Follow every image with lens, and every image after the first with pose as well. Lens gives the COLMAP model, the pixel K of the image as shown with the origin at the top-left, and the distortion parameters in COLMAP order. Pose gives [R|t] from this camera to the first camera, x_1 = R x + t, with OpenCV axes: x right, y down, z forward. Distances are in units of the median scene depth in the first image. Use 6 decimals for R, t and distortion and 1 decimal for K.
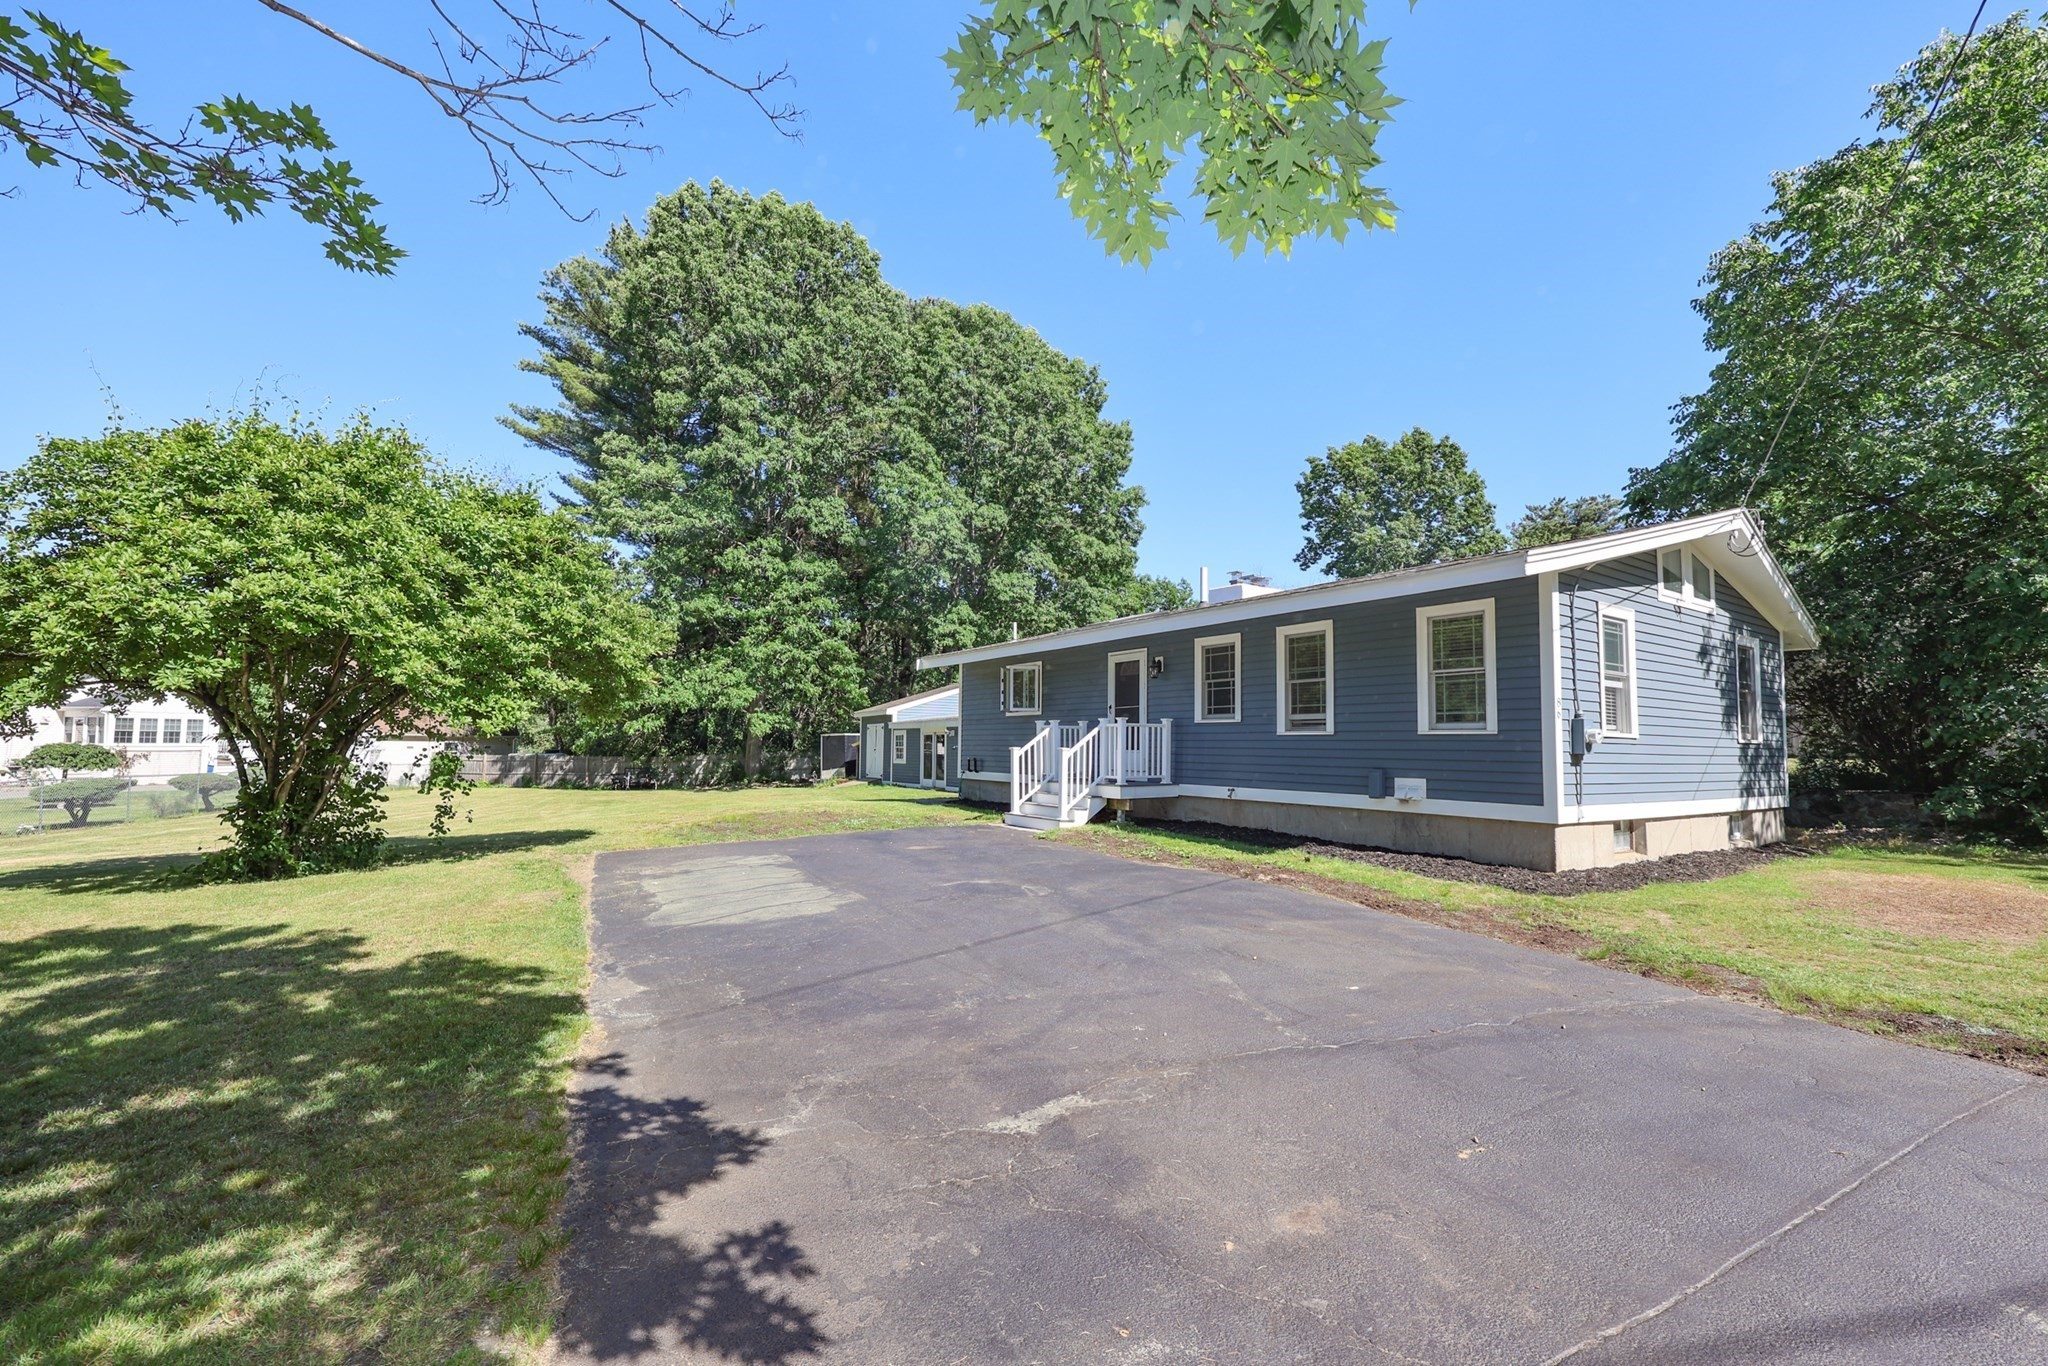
lens RADIAL K [[875.3, 0, 1020.4], [0, 875.3, 681.6], [0, 0, 1]] dist [0.000849, -0.000240]
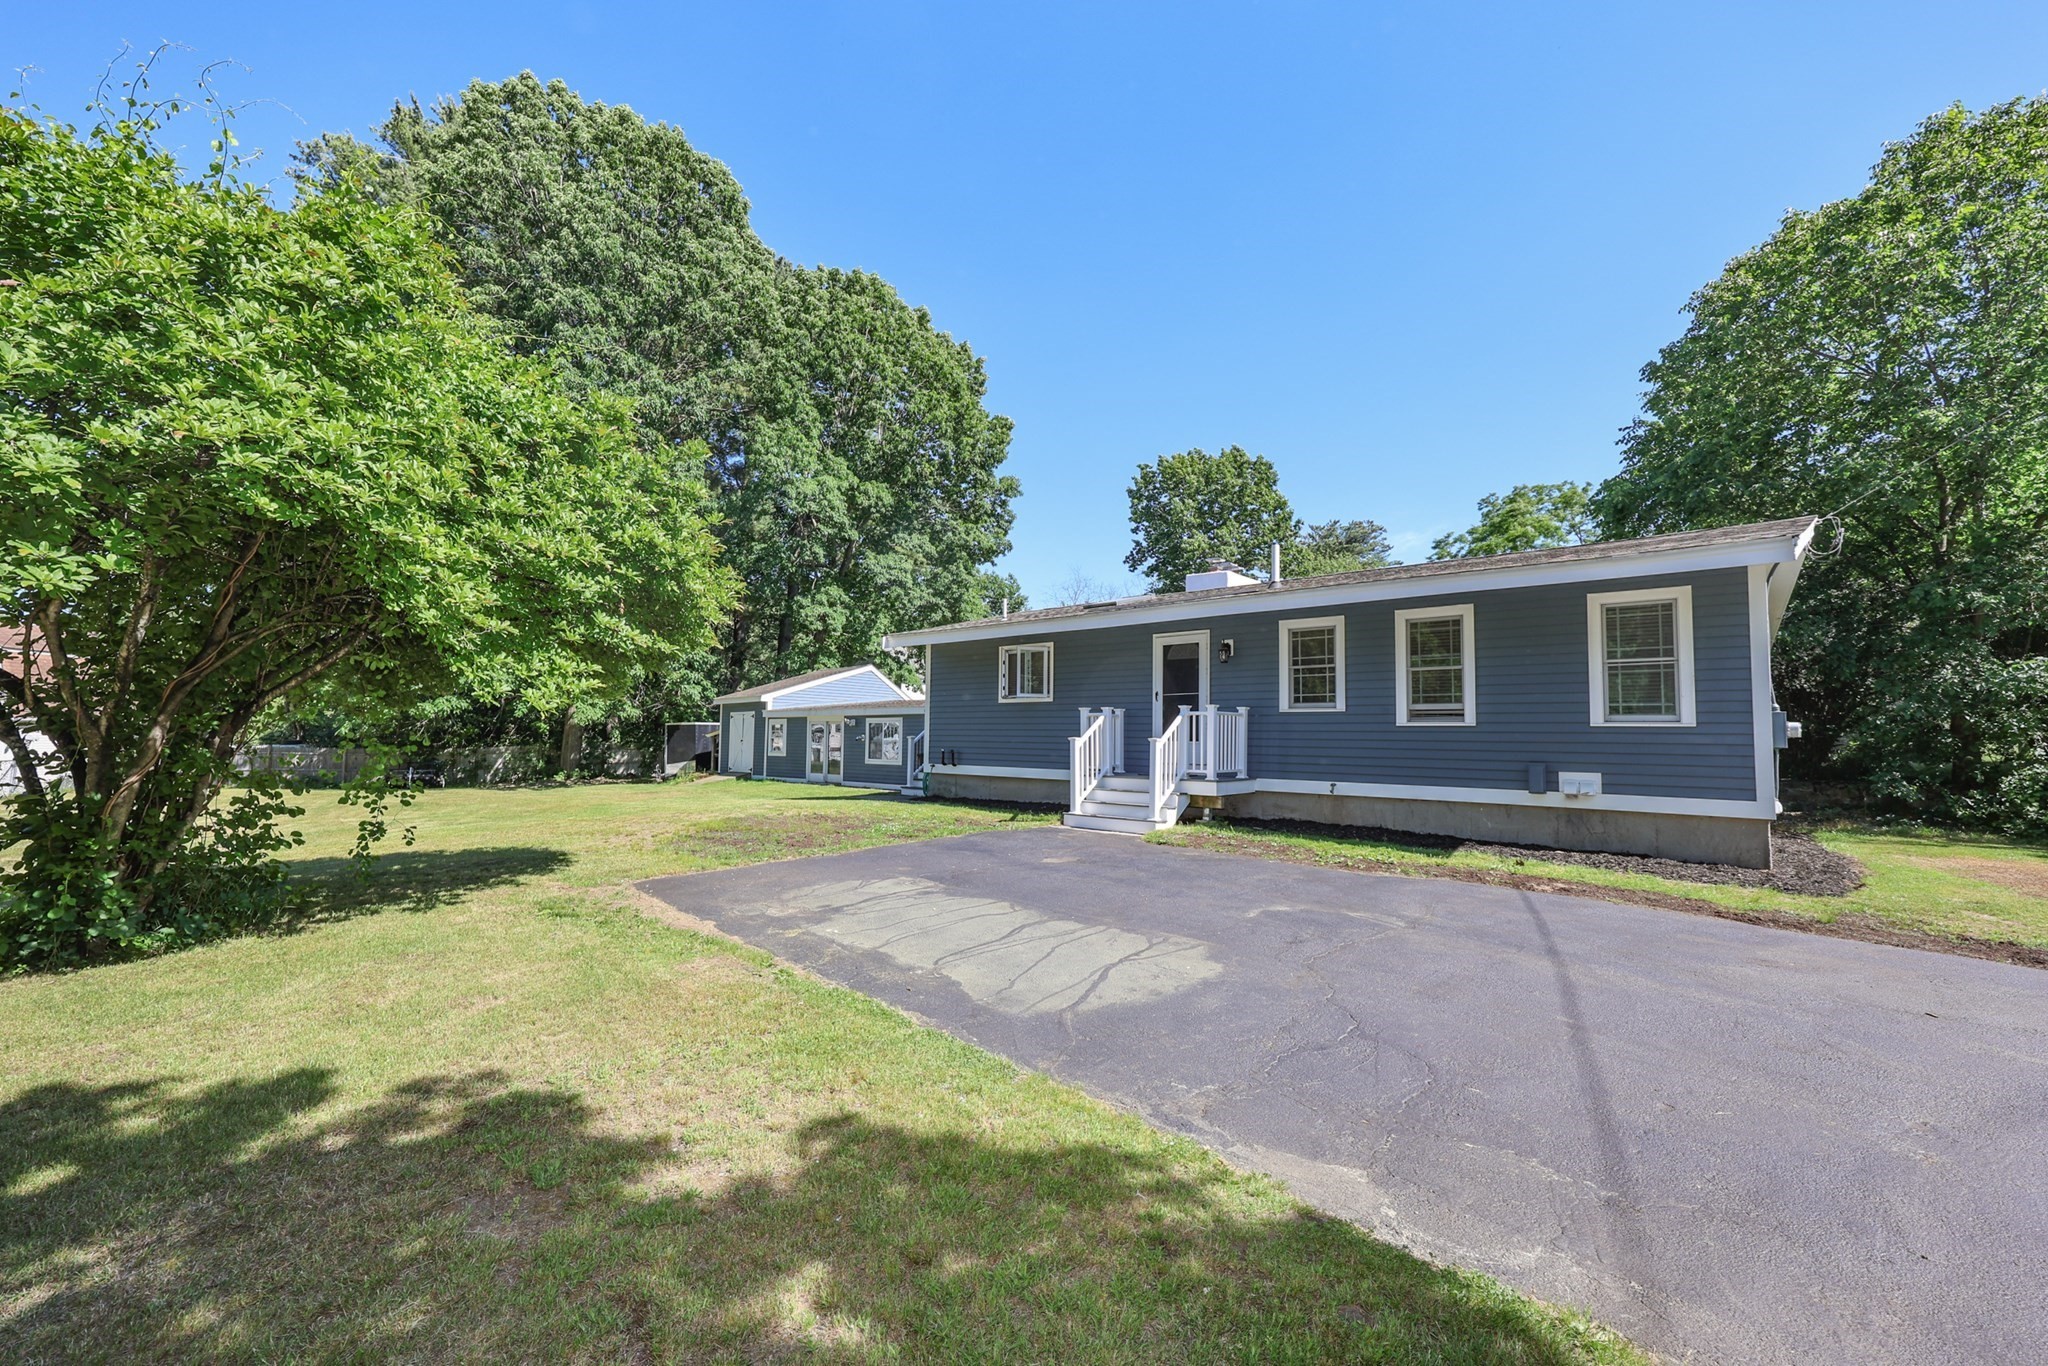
lens RADIAL K [[847.5, 0, 1025.5], [0, 847.5, 668.8], [0, 0, 1]] dist [0.008349, -0.000174]
pose [[0.962864, 0.028305, 0.268498, -0.277293], [-0.026004, 0.999588, -0.012124, 0.017731], [-0.268730, 0.004692, 0.963204, 0.194078]]
